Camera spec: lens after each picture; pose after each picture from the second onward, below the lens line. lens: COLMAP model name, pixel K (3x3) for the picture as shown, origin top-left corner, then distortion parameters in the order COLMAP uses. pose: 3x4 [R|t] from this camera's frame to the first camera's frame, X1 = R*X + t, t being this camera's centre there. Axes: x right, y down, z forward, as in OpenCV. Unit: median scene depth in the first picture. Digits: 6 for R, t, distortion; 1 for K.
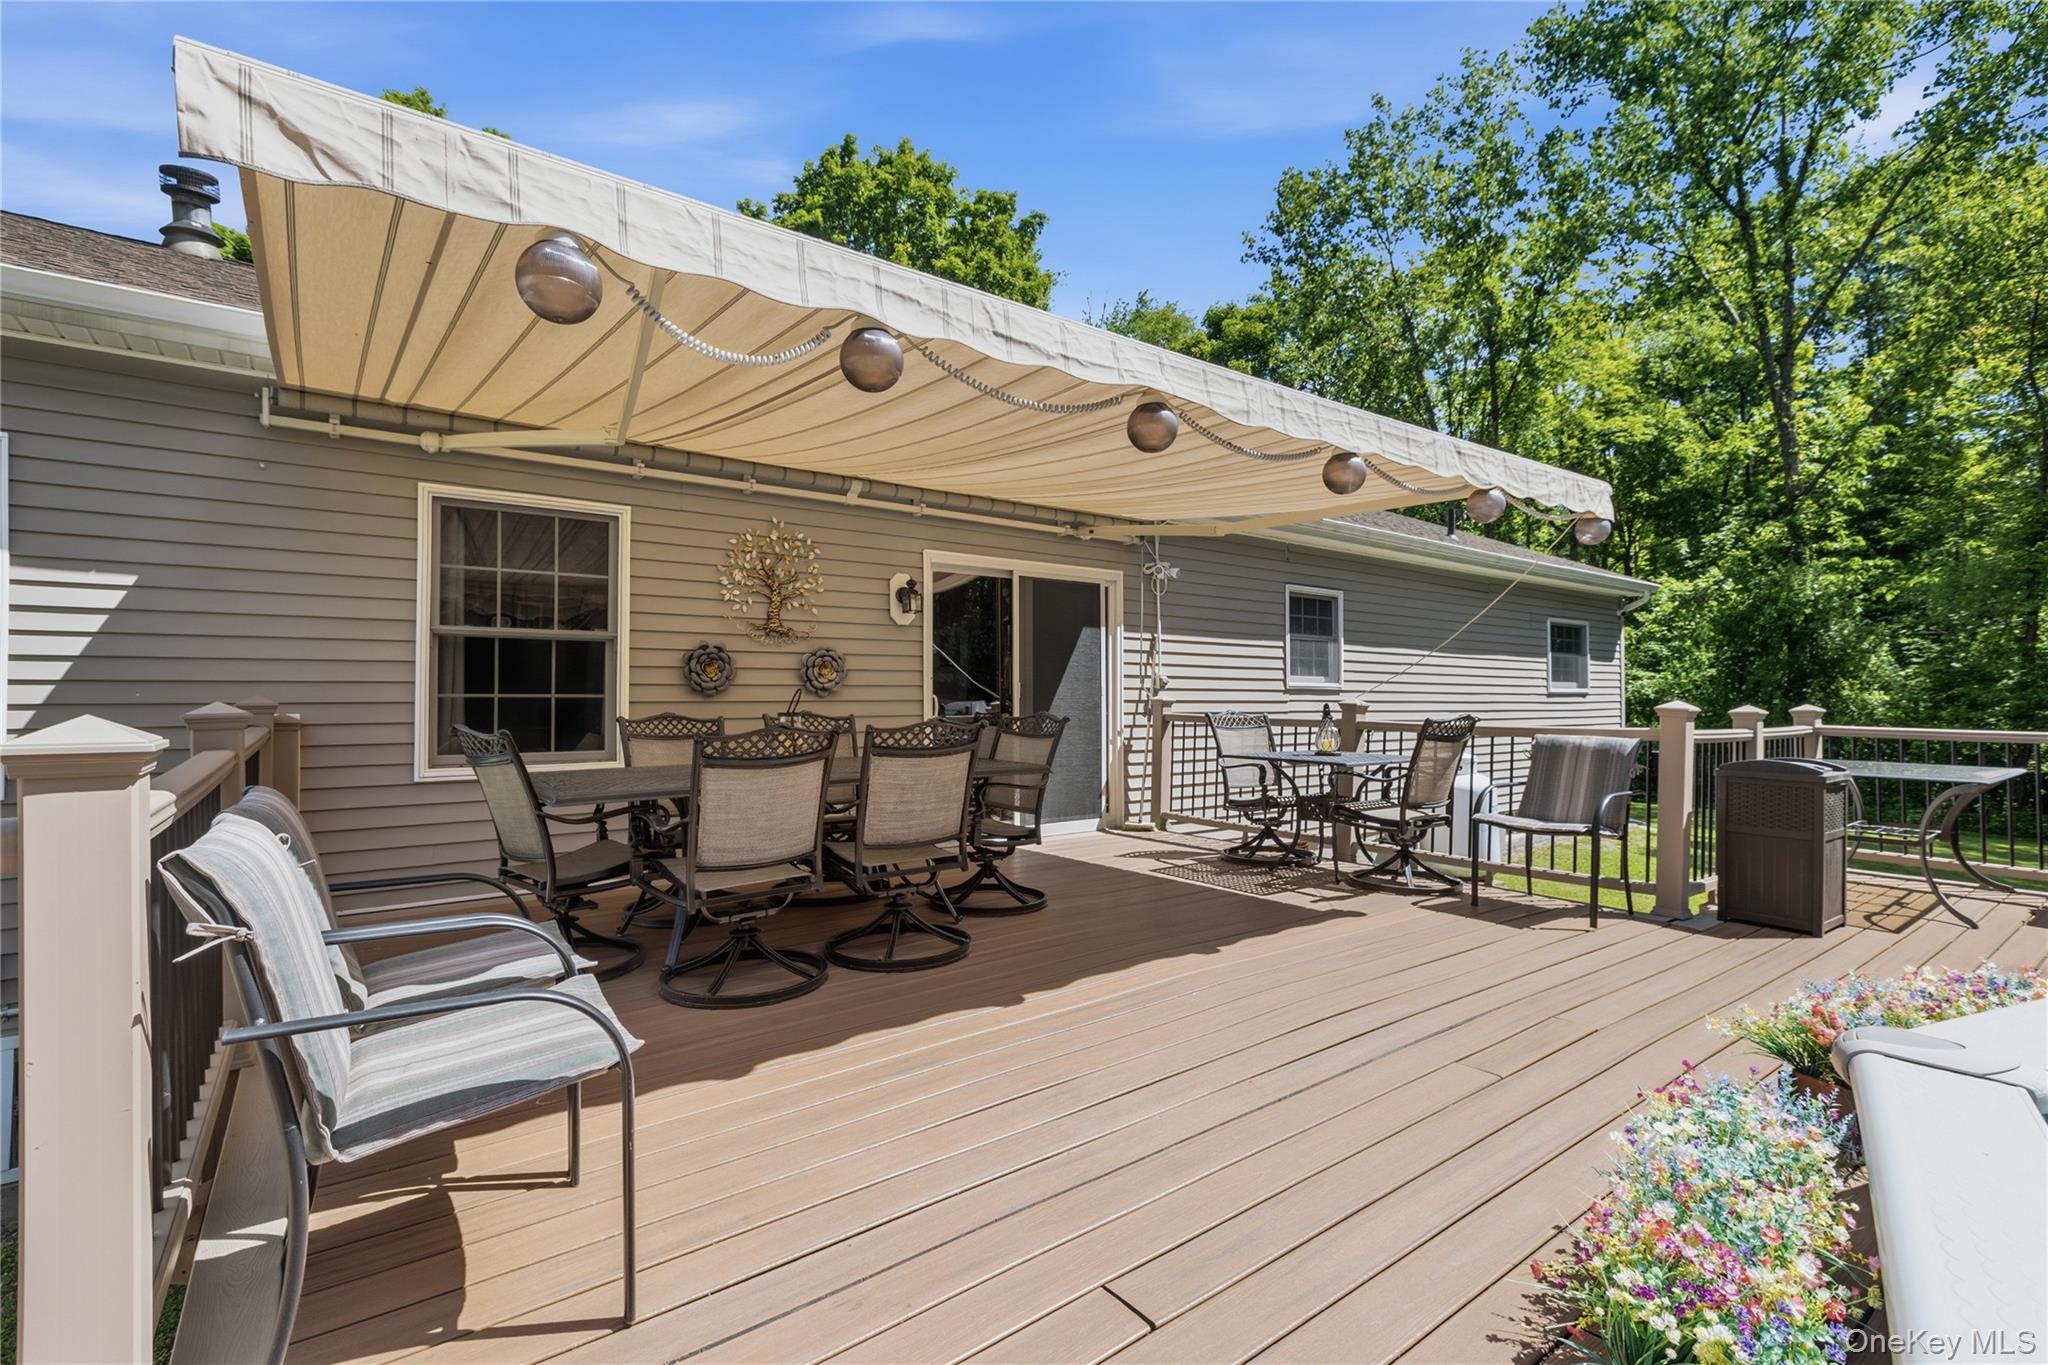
lens RADIAL K [[919.3, 0, 1024.0], [0, 919.3, 682.5], [0, 0, 1]] dist [0.008060, 0.000163]
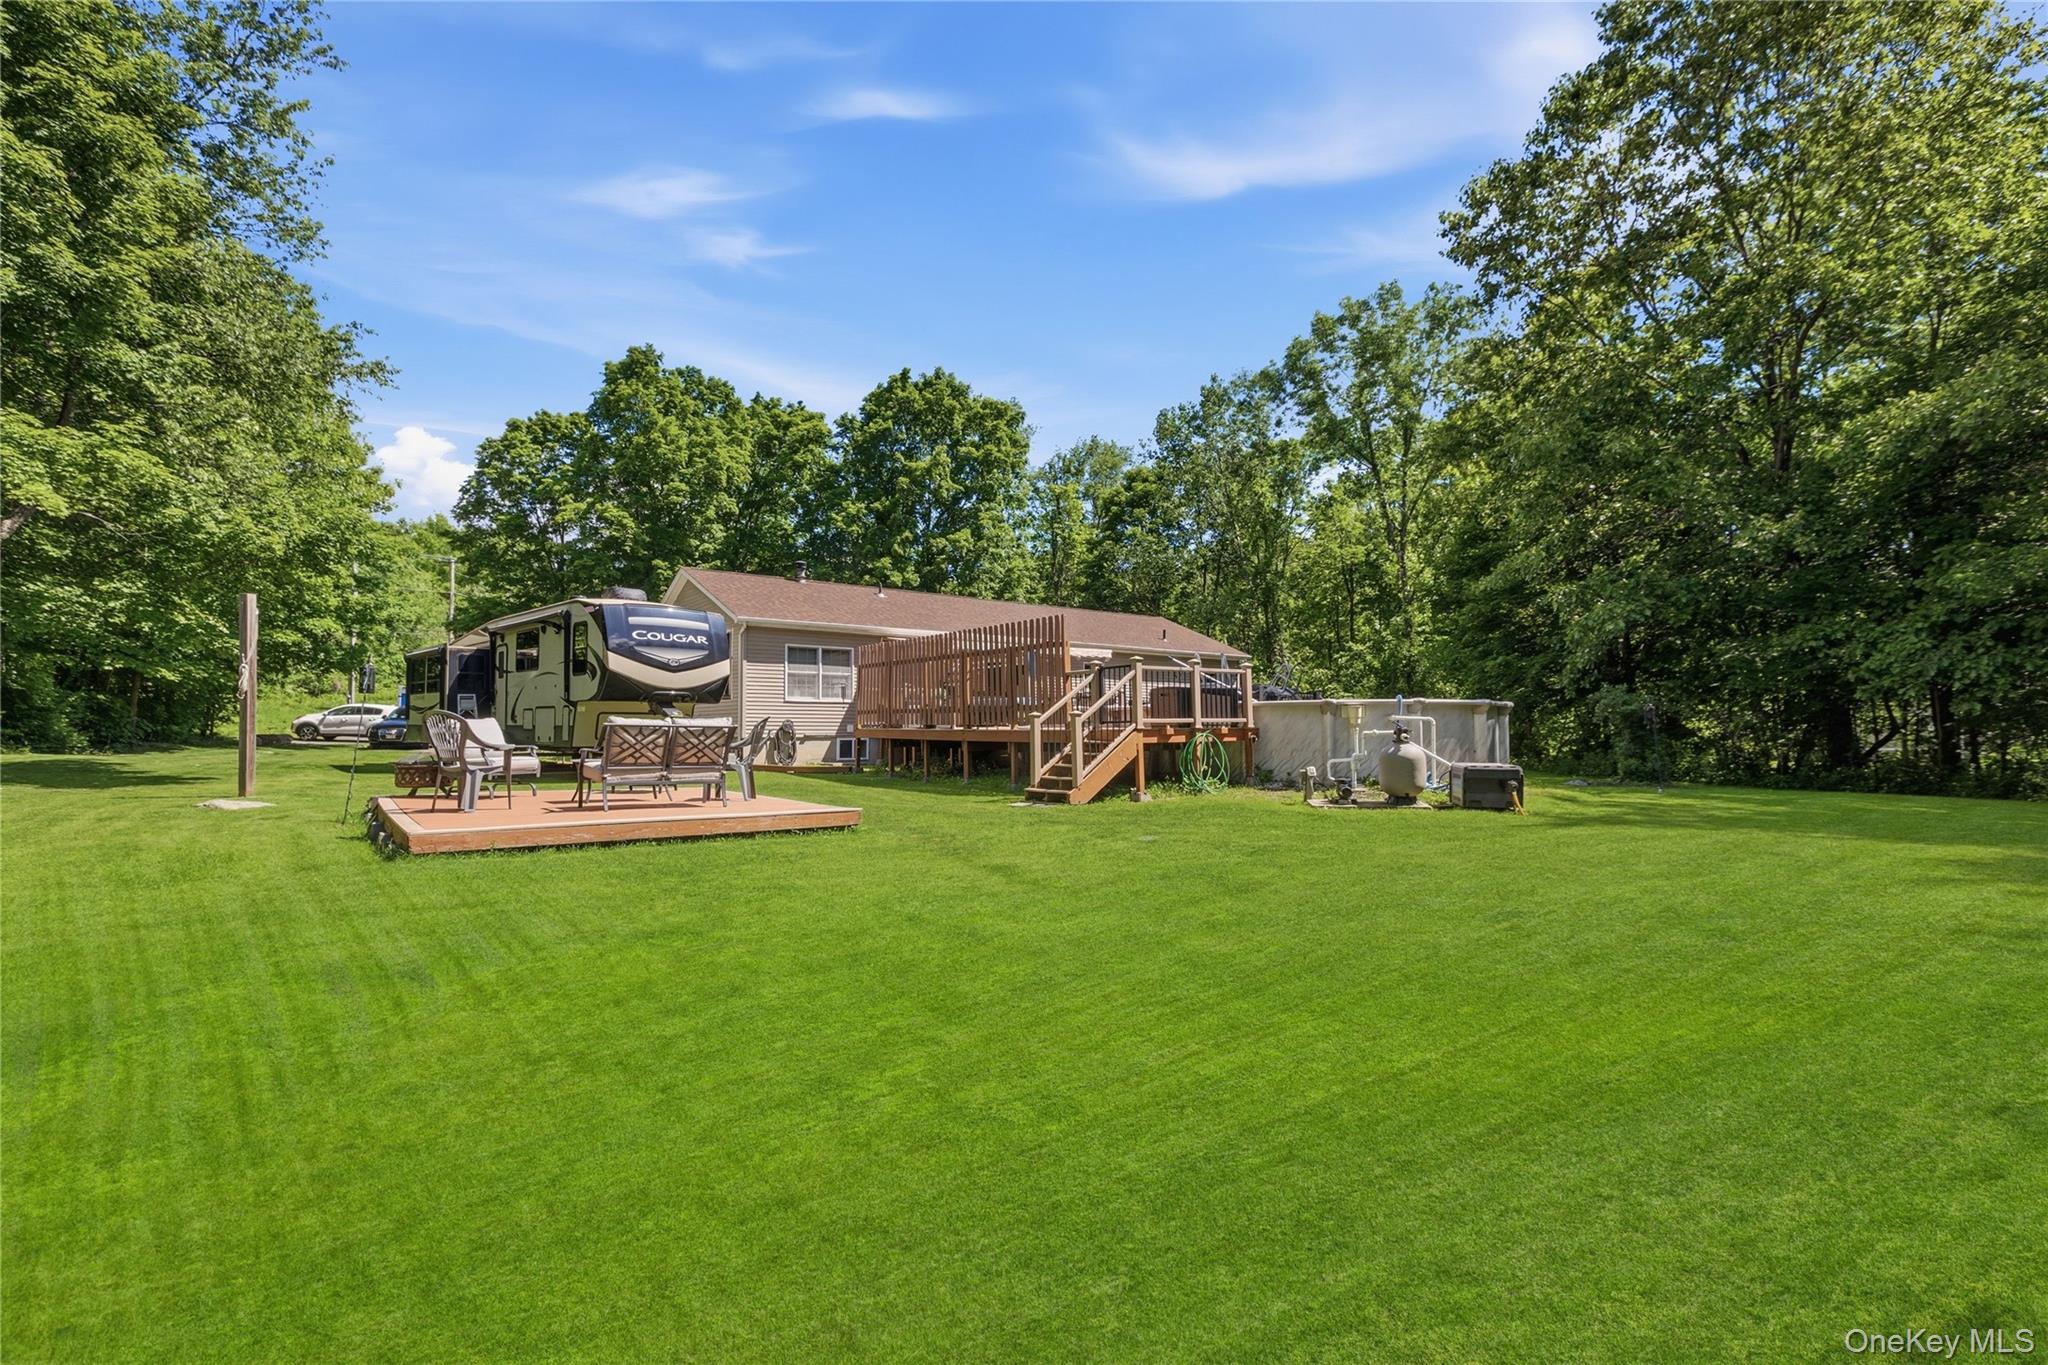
lens RADIAL K [[936.9, 0, 1018.9], [0, 936.9, 707.7], [0, 0, 1]] dist [-0.018697, -0.000073]
pose [[1.000000, -0.000910, 0.000239, 0.047114], [0.000913, 0.999950, -0.009997, 0.117149], [-0.000230, 0.009997, 0.999950, -2.877708]]
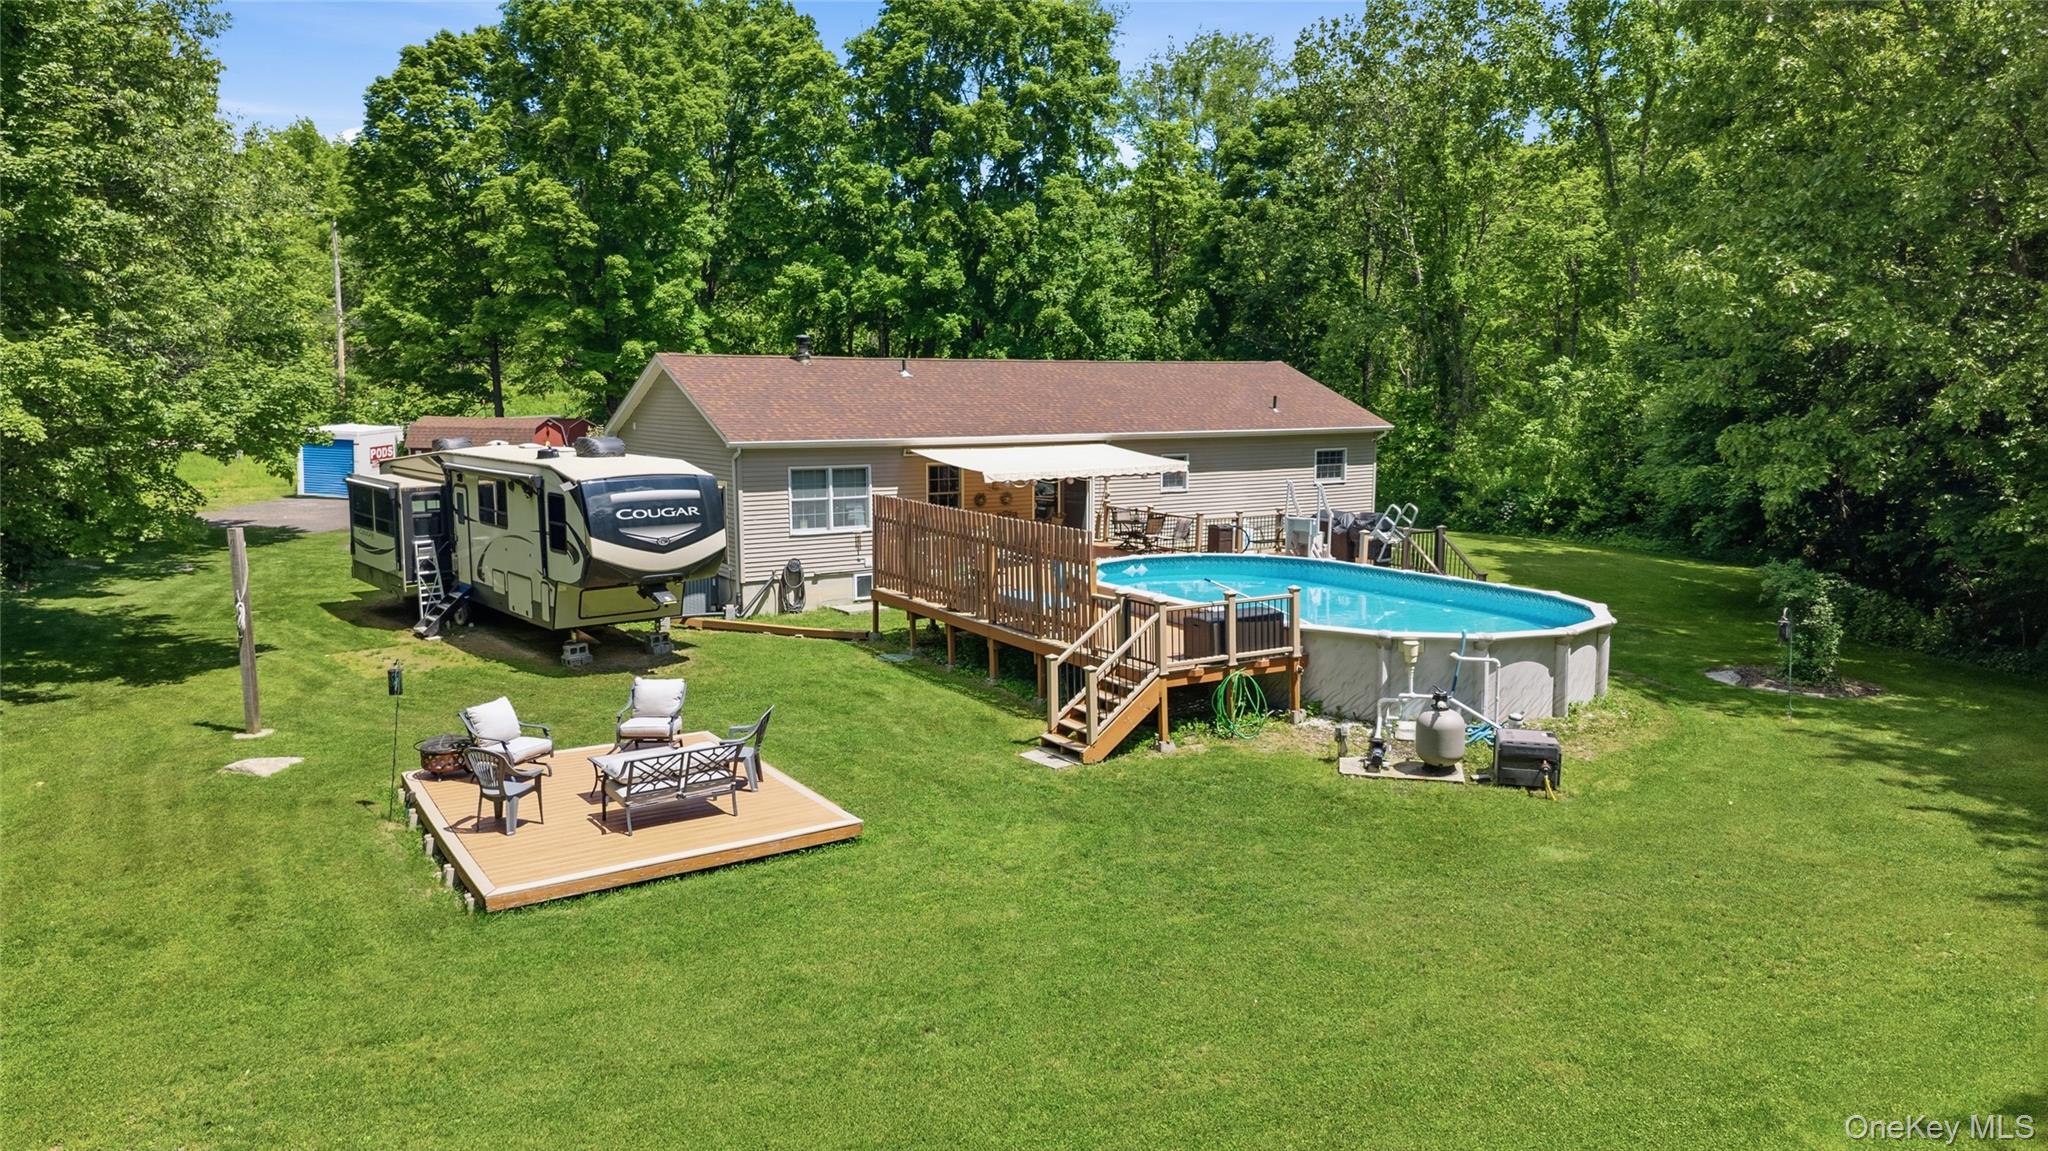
lens RADIAL K [[1367.2, 0, 1024.0], [0, 1367.2, 575.5], [0, 0, 1]] dist [0.066390, -0.181084]
pose [[0.996870, 0.006847, -0.078757, 0.226513], [0.005264, 0.988281, 0.152555, -0.423142], [0.078878, -0.152492, 0.985152, -3.504935]]
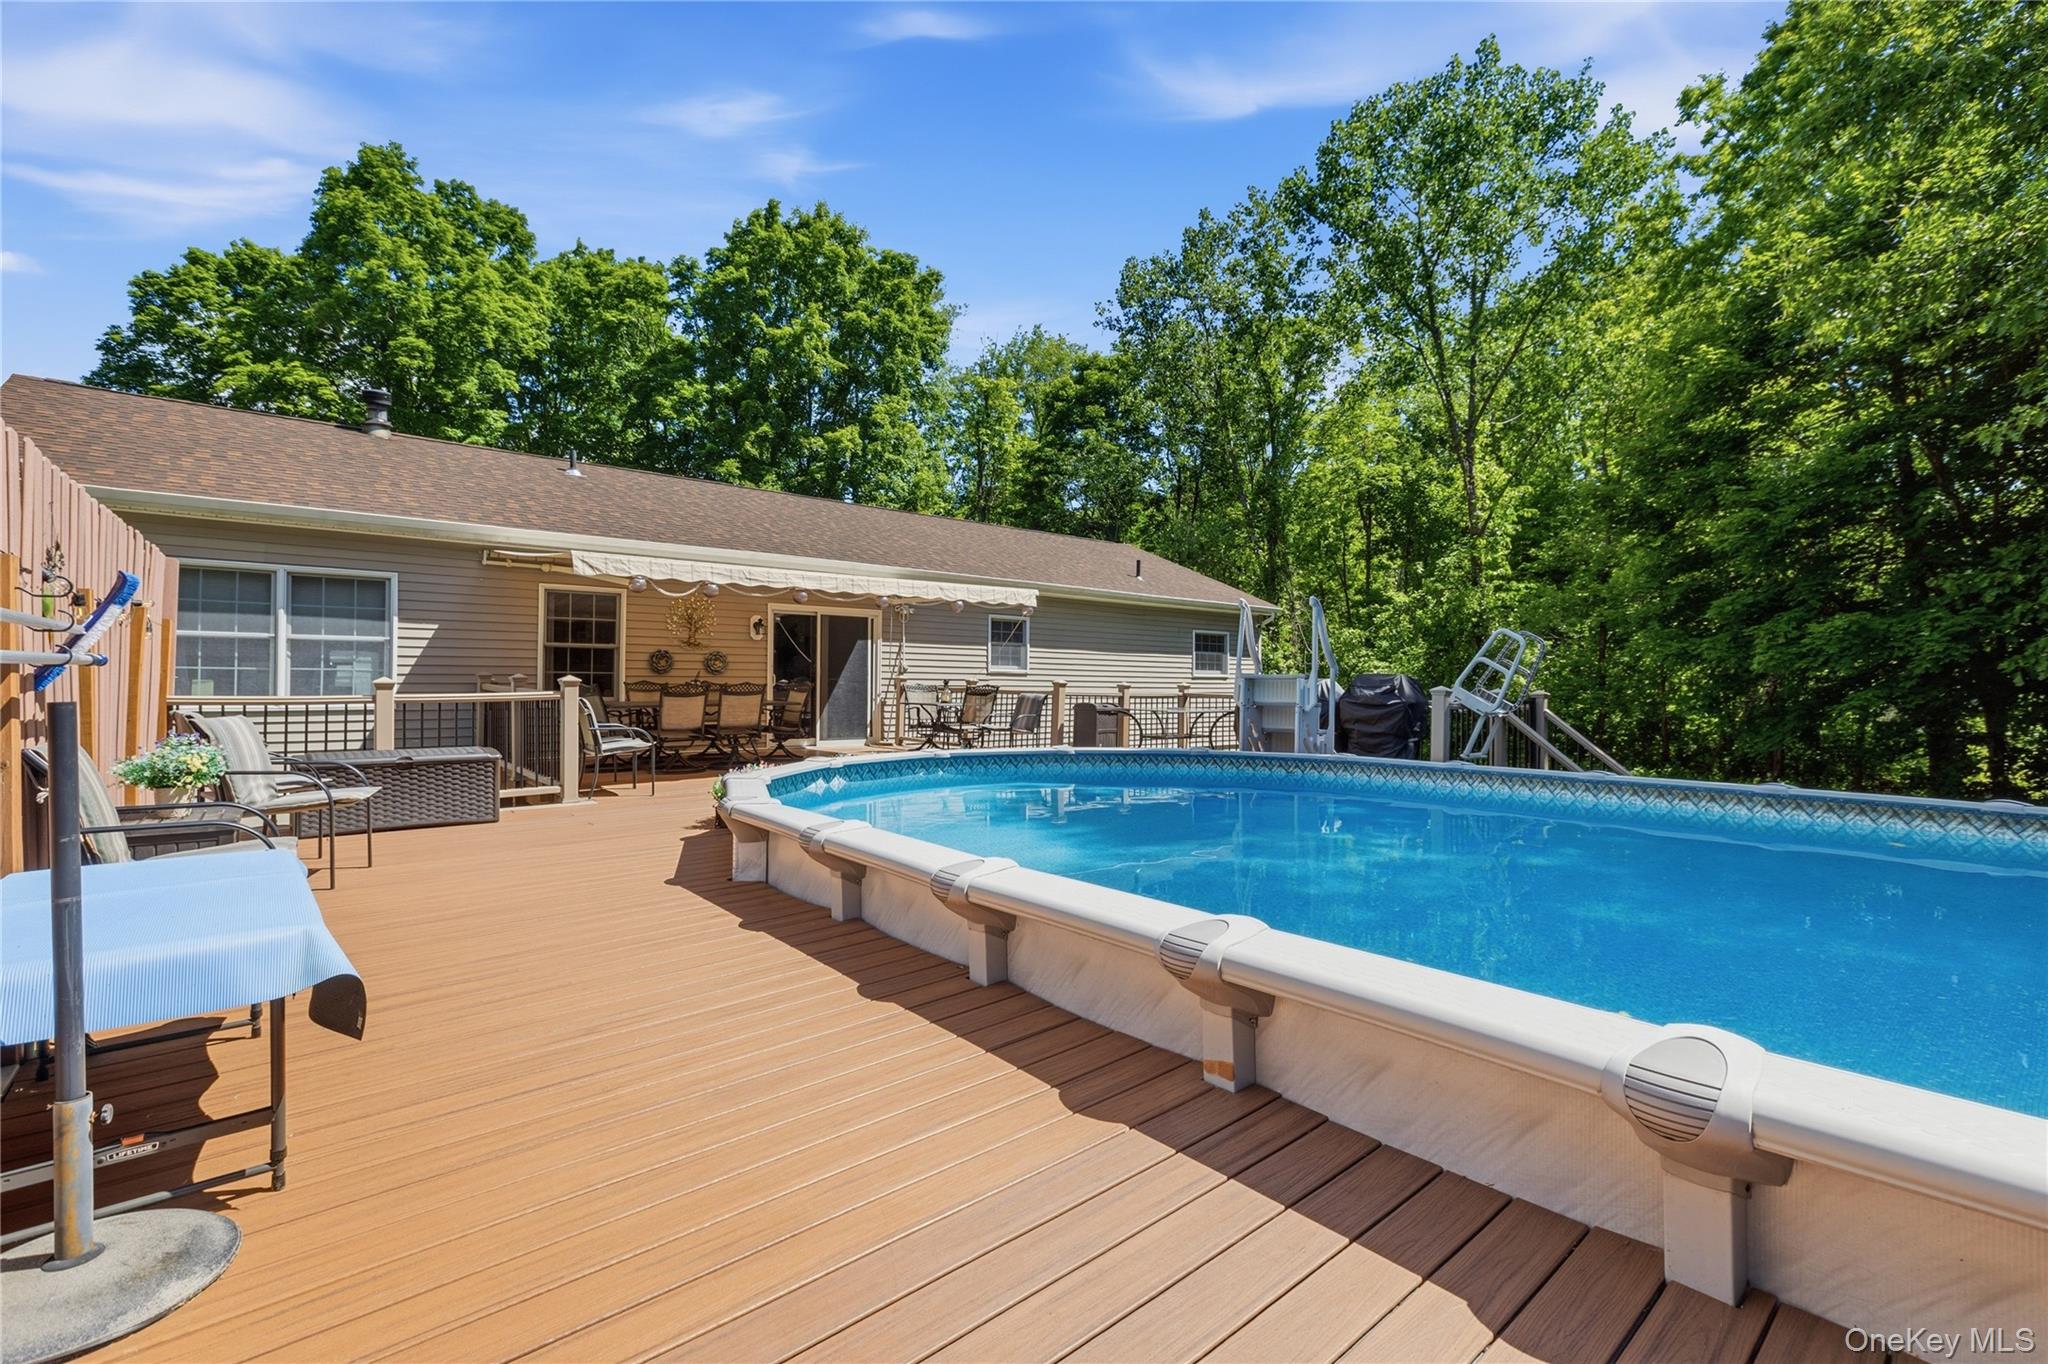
lens RADIAL K [[919.3, 0, 1024.0], [0, 919.3, 682.0], [0, 0, 1]] dist [0.008060, 0.000163]
pose [[0.998078, 0.008216, 0.061431, 0.277537], [-0.009223, 0.999827, 0.016125, -0.006120], [-0.061288, -0.016660, 0.997981, -0.893347]]
